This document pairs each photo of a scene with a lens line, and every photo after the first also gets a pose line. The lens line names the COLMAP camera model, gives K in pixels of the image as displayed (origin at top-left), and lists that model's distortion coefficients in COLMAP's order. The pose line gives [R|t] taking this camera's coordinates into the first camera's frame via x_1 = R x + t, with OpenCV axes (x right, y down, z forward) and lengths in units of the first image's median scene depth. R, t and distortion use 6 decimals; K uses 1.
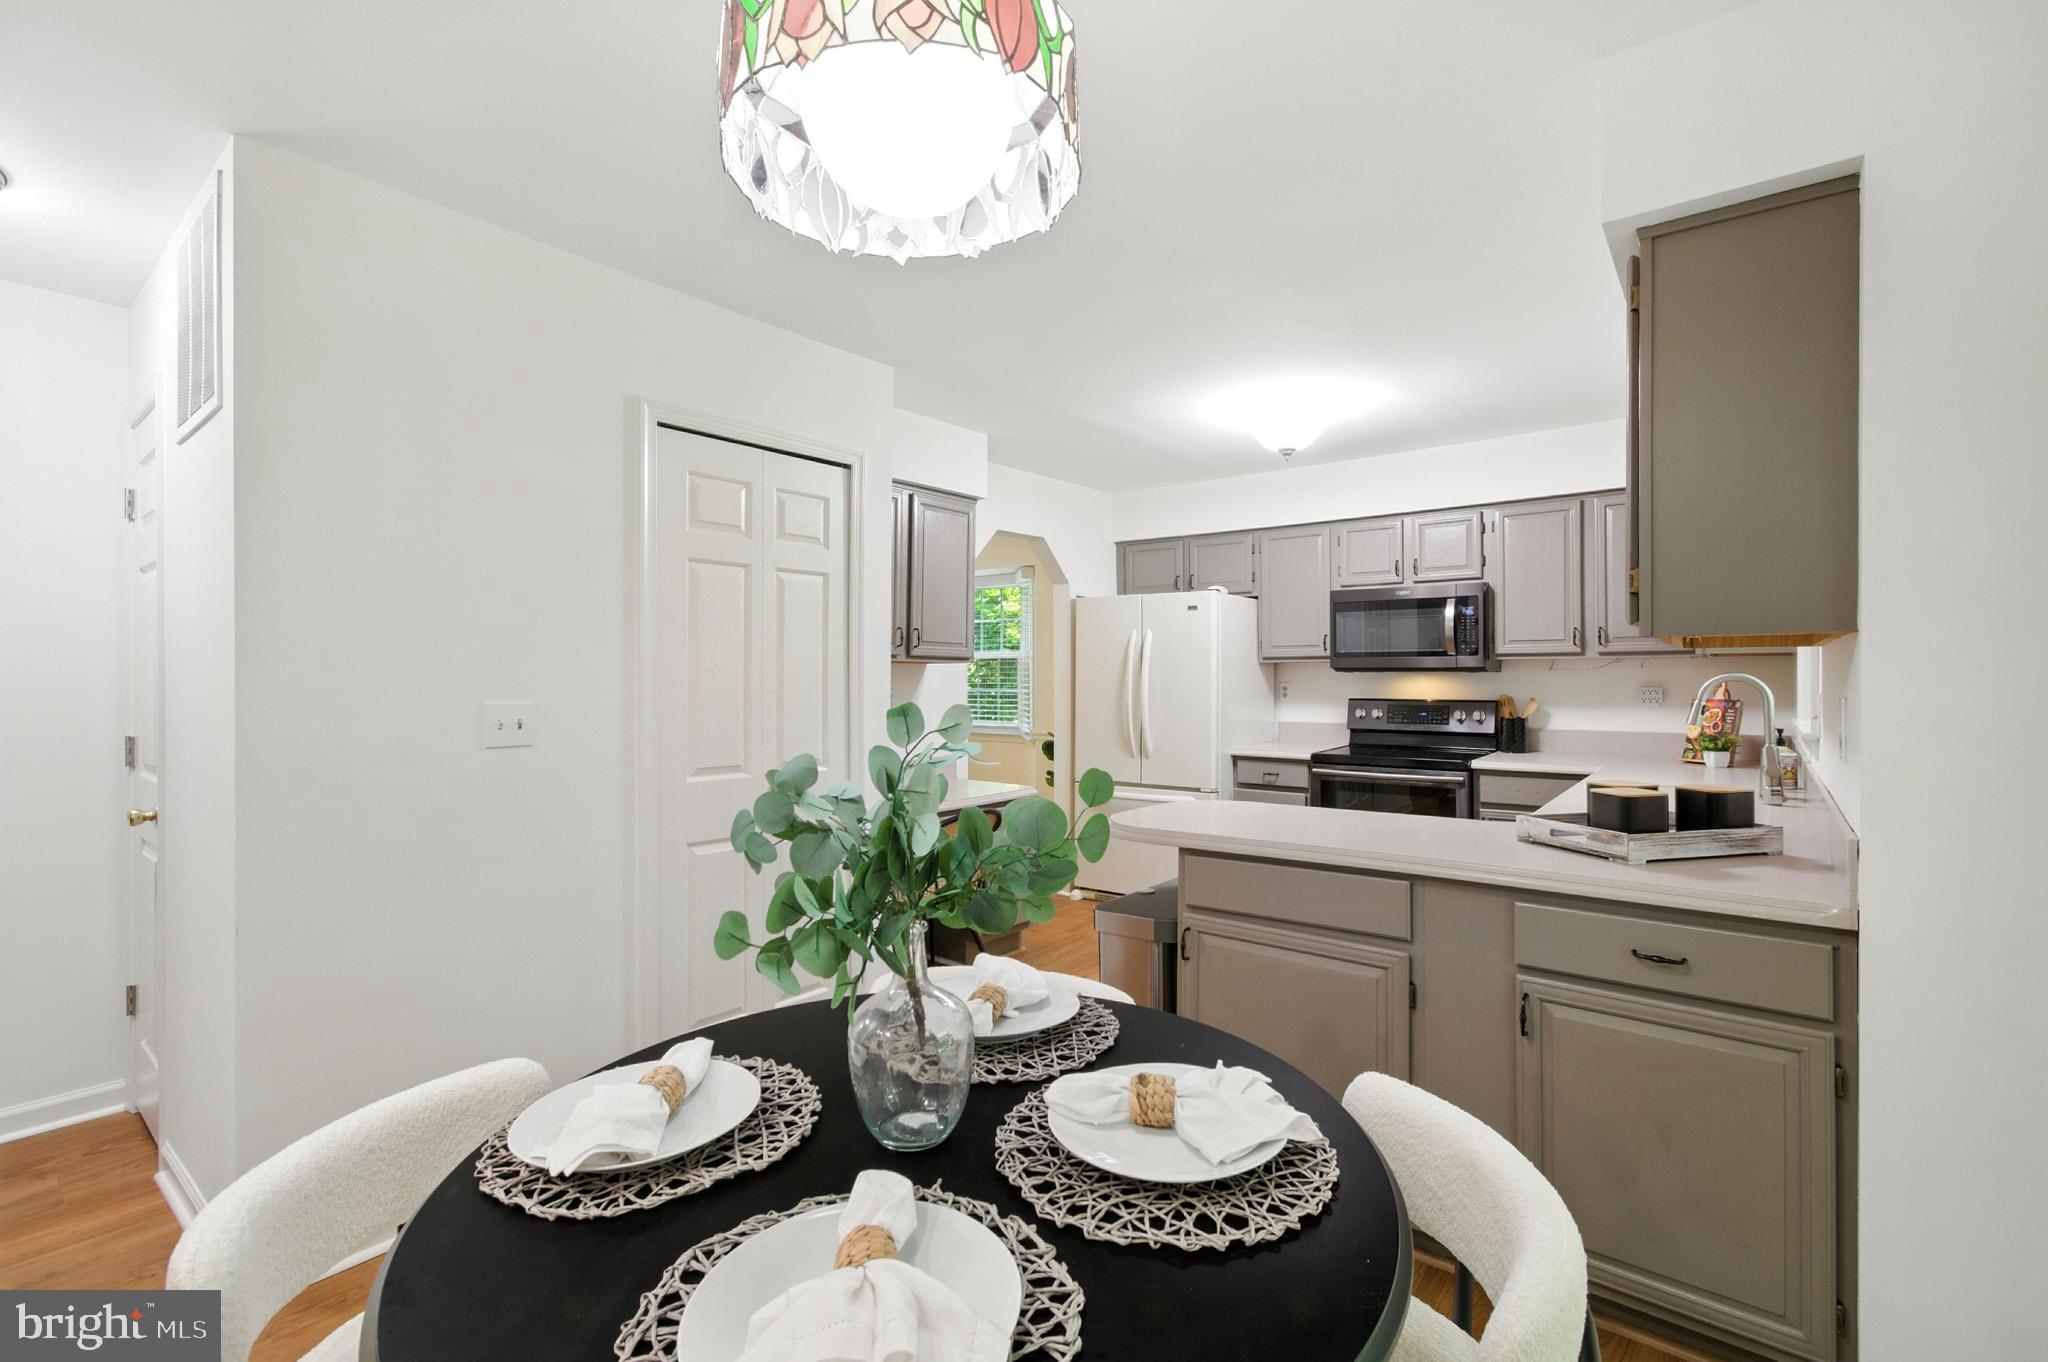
lens RADIAL K [[924.5, 0, 1011.0], [0, 924.5, 672.3], [0, 0, 1]] dist [-0.018194, 0.006479]
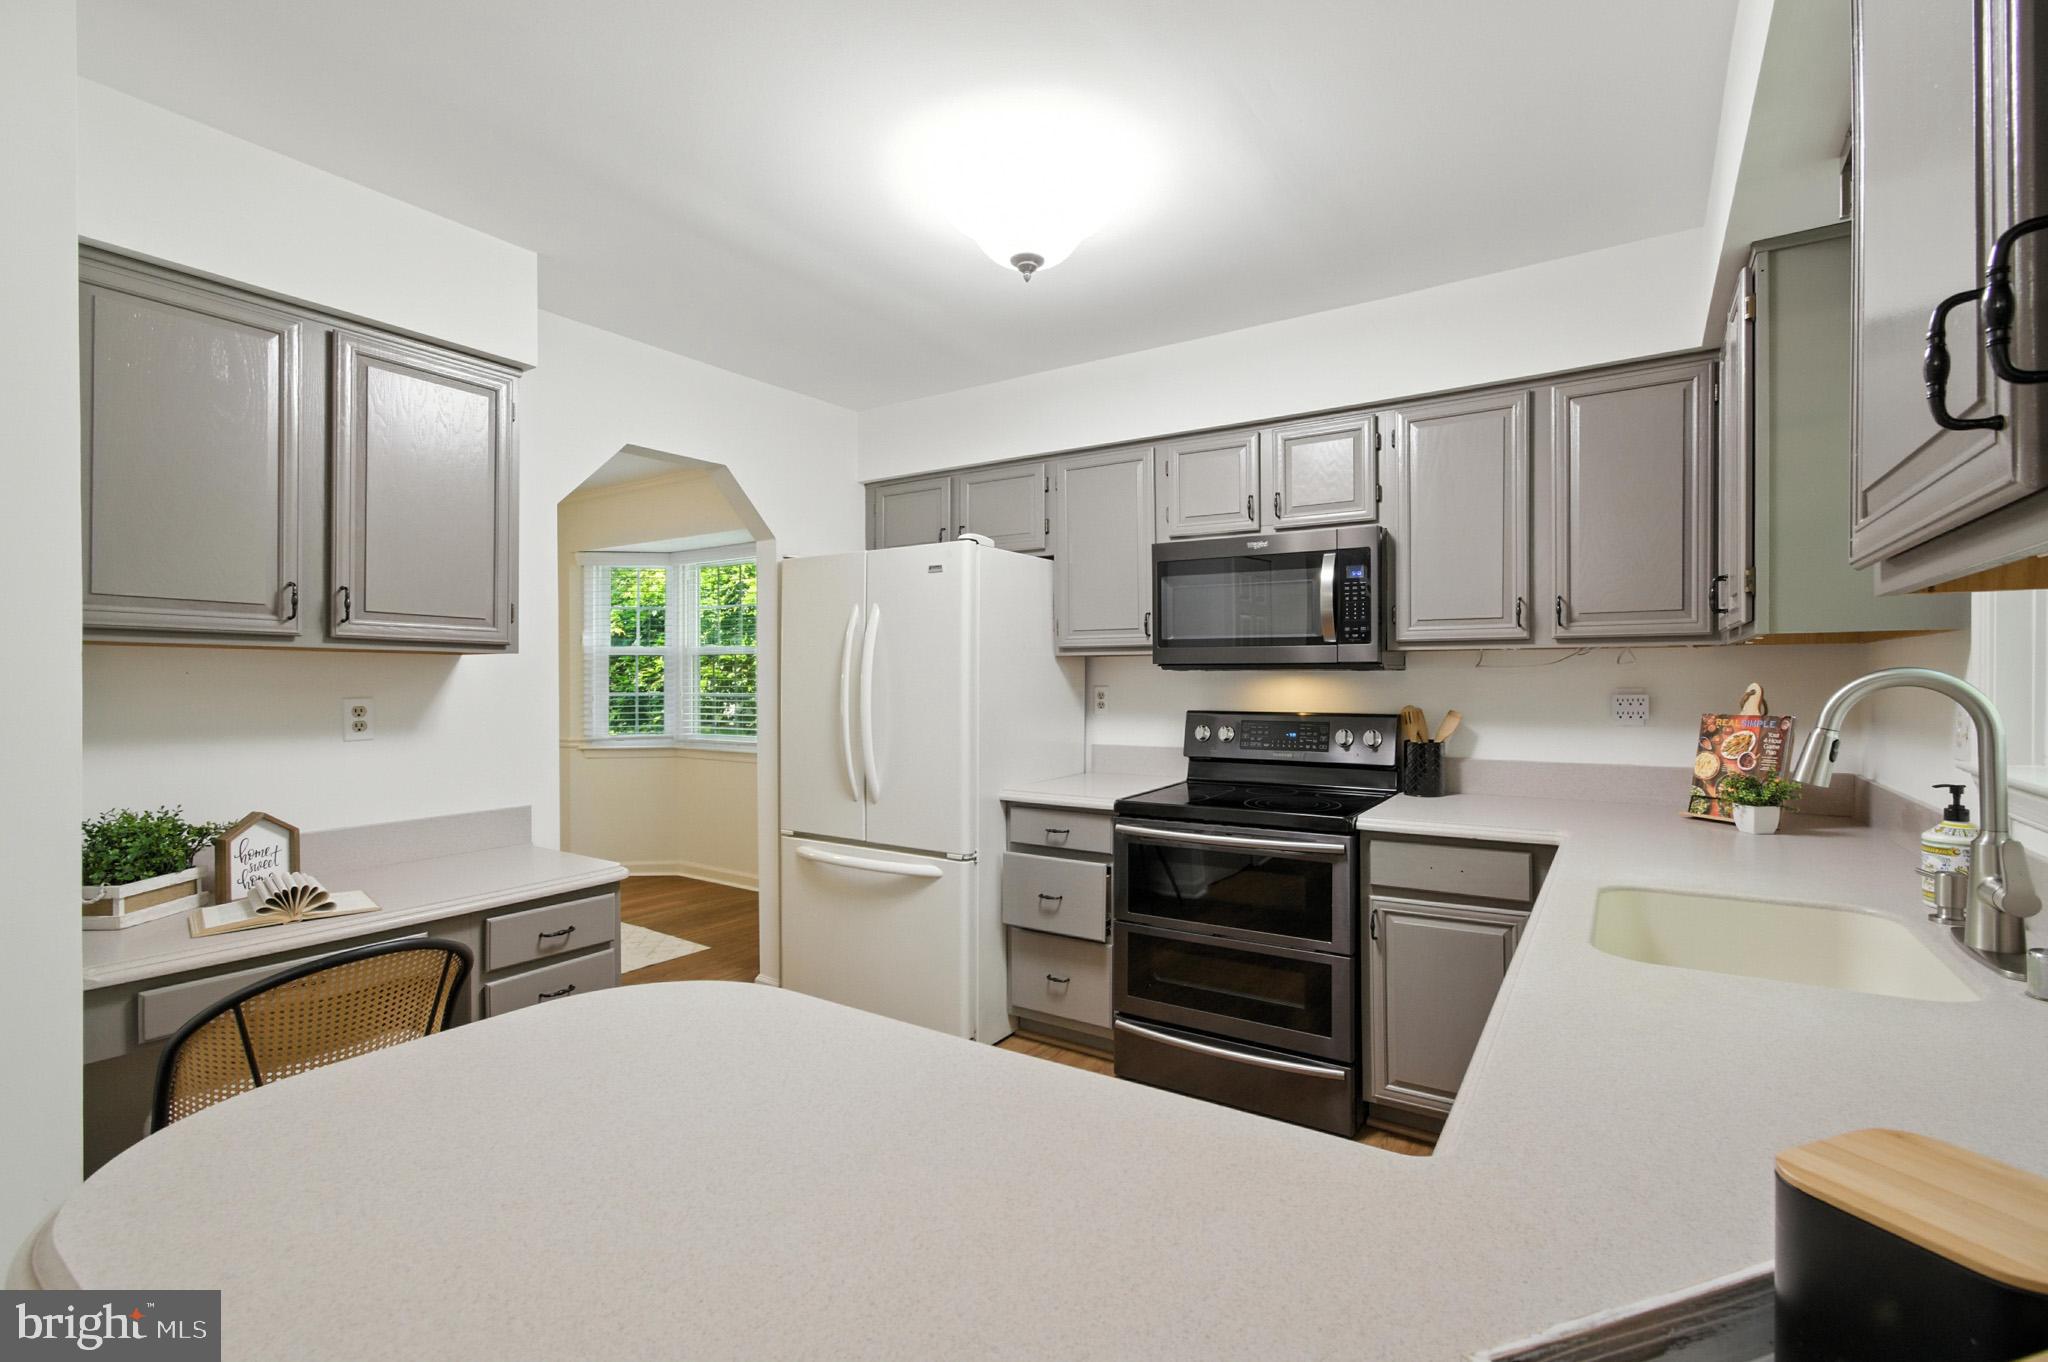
lens RADIAL K [[924.5, 0, 1031.1], [0, 924.5, 680.2], [0, 0, 1]] dist [-0.018194, 0.006479]
pose [[0.995297, -0.000698, 0.096868, 0.208462], [0.000023, 0.999976, 0.006974, 0.002053], [-0.096870, -0.006939, 0.995273, 0.381781]]
